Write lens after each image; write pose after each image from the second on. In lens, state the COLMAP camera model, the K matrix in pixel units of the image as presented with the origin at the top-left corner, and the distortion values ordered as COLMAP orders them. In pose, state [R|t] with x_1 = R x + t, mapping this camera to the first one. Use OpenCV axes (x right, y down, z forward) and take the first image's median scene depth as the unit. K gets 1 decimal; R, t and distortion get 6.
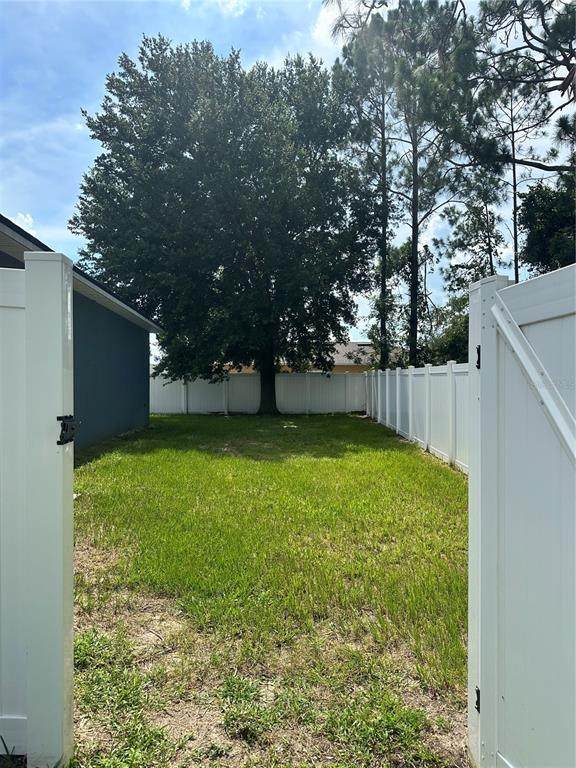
lens RADIAL K [[552.7, 0, 291.9], [0, 552.7, 382.5], [0, 0, 1]] dist [0.007965, -0.017095]
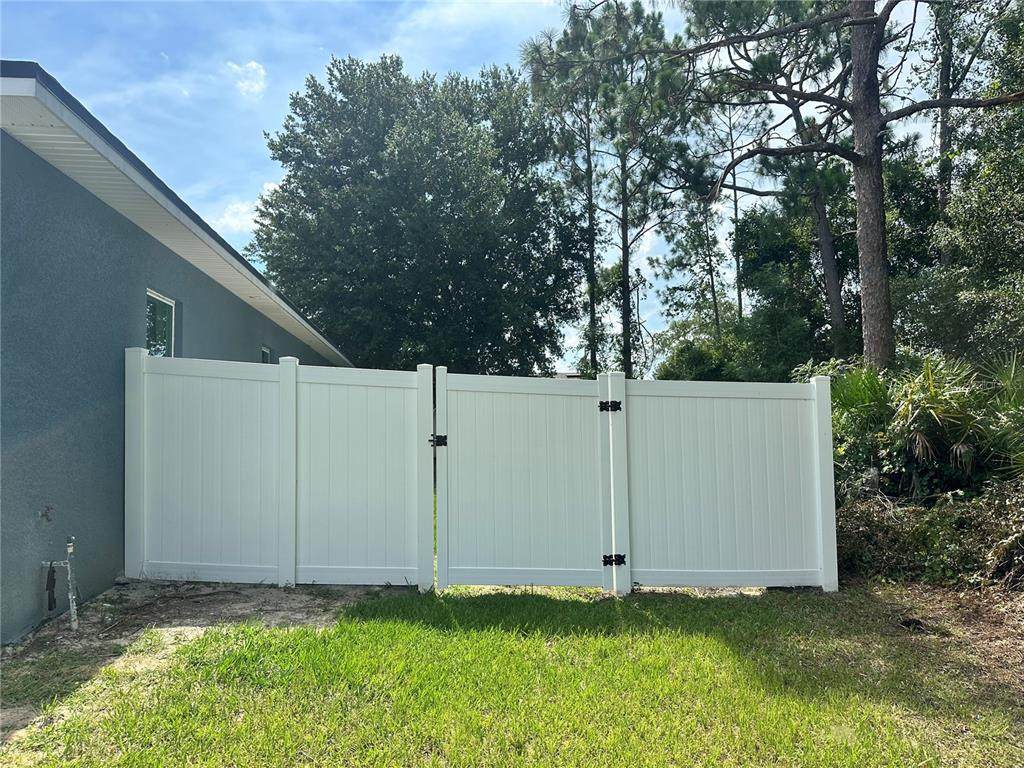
lens RADIAL K [[736.9, 0, 506.6], [0, 736.9, 390.4], [0, 0, 1]] dist [0.007965, -0.017095]
pose [[0.999246, -0.014655, 0.035942, -0.019511], [0.016228, 0.998905, -0.043878, 0.000880], [-0.035260, 0.044428, 0.998390, -0.190069]]
